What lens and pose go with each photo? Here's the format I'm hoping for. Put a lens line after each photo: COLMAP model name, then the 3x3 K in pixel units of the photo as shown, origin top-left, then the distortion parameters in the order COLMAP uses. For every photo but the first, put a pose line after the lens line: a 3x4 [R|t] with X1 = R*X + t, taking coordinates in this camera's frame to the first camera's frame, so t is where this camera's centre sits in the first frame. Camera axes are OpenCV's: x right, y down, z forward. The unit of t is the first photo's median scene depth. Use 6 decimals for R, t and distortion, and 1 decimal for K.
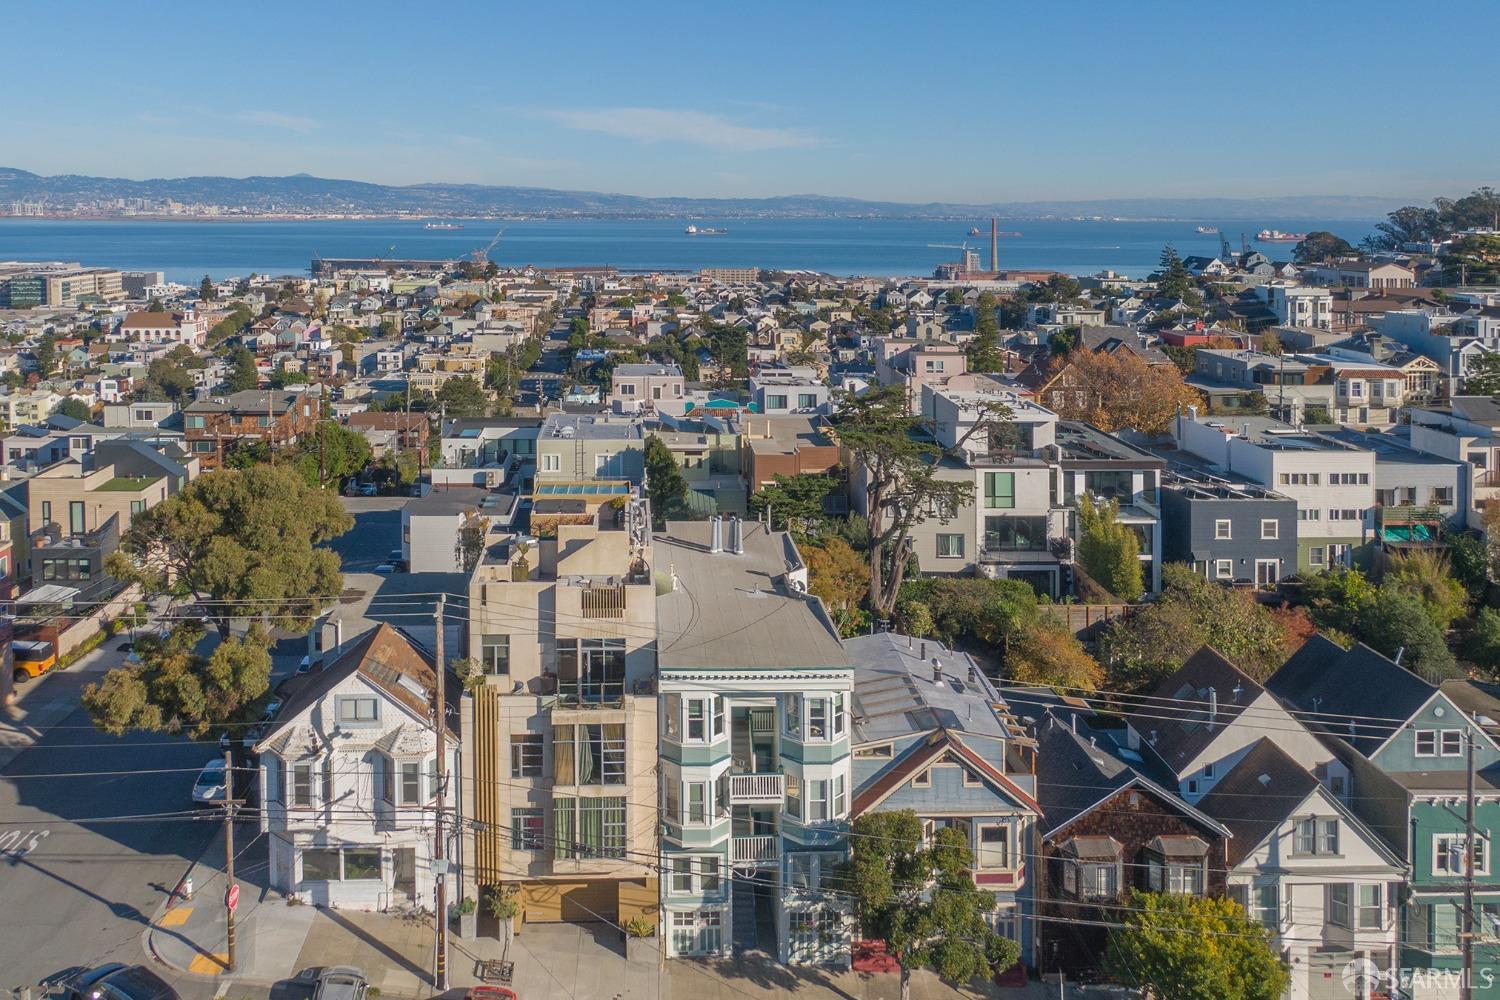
lens RADIAL K [[1336.8, 0, 708.5], [0, 1336.8, 489.2], [0, 0, 1]] dist [0.014127, 0.000581]
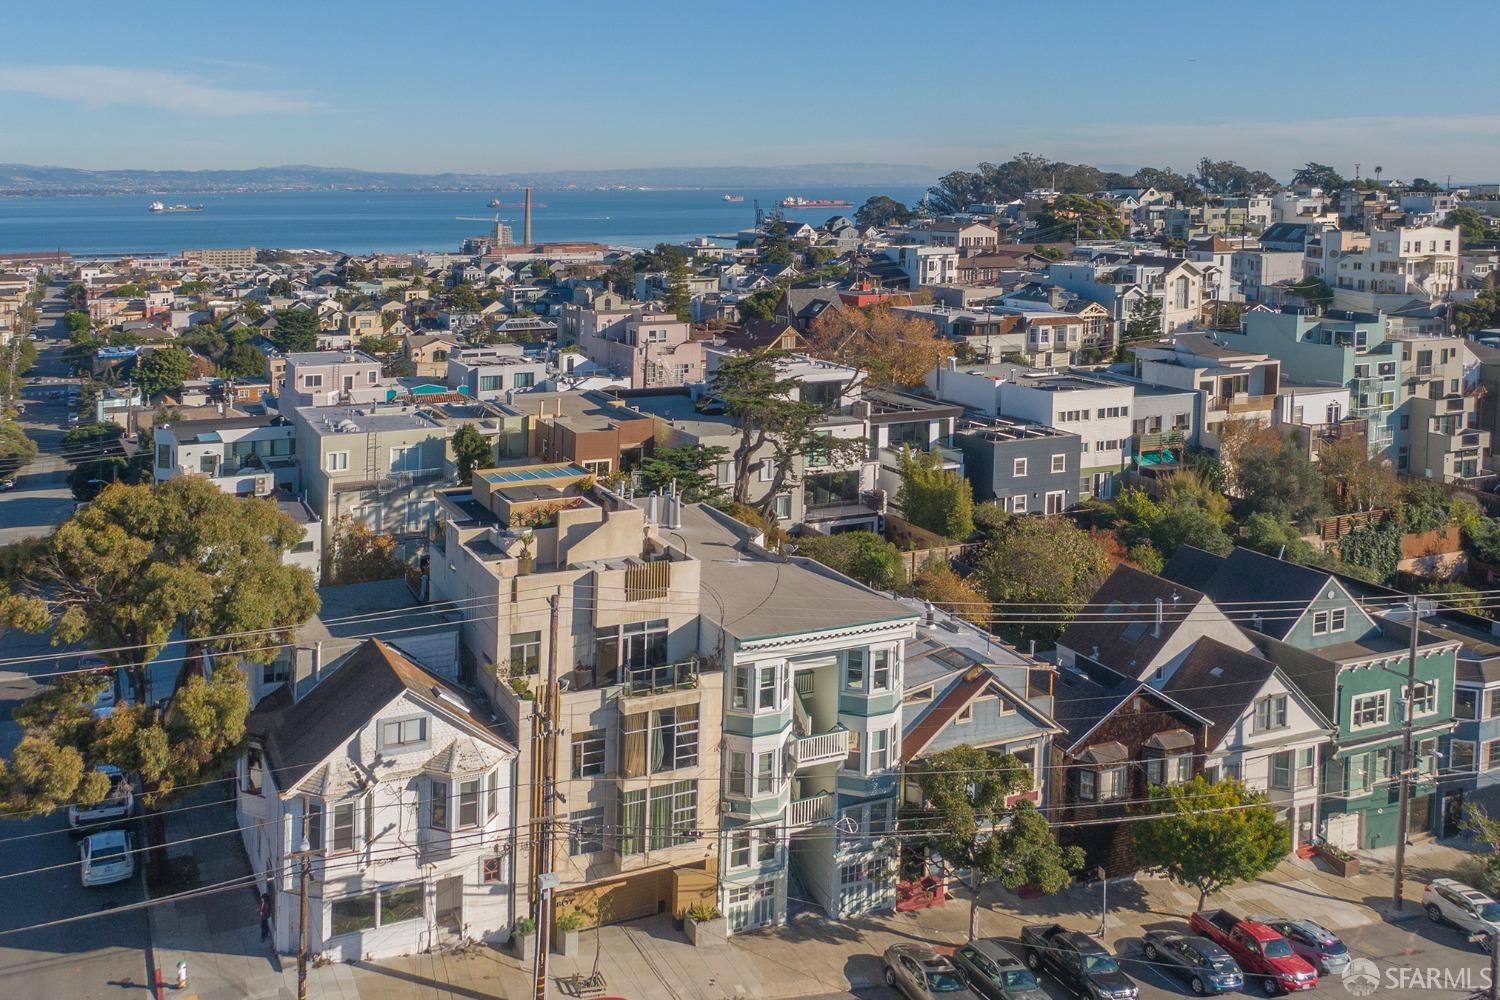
lens RADIAL K [[1396.0, 0, 750.0], [0, 1396.0, 500.0], [0, 0, 1]] dist [0.021231, -0.005711]
pose [[0.931114, -0.094345, 0.352315, -0.219669], [0.087848, 0.995539, 0.034423, -0.001786], [-0.353991, -0.001101, 0.935248, 0.022907]]
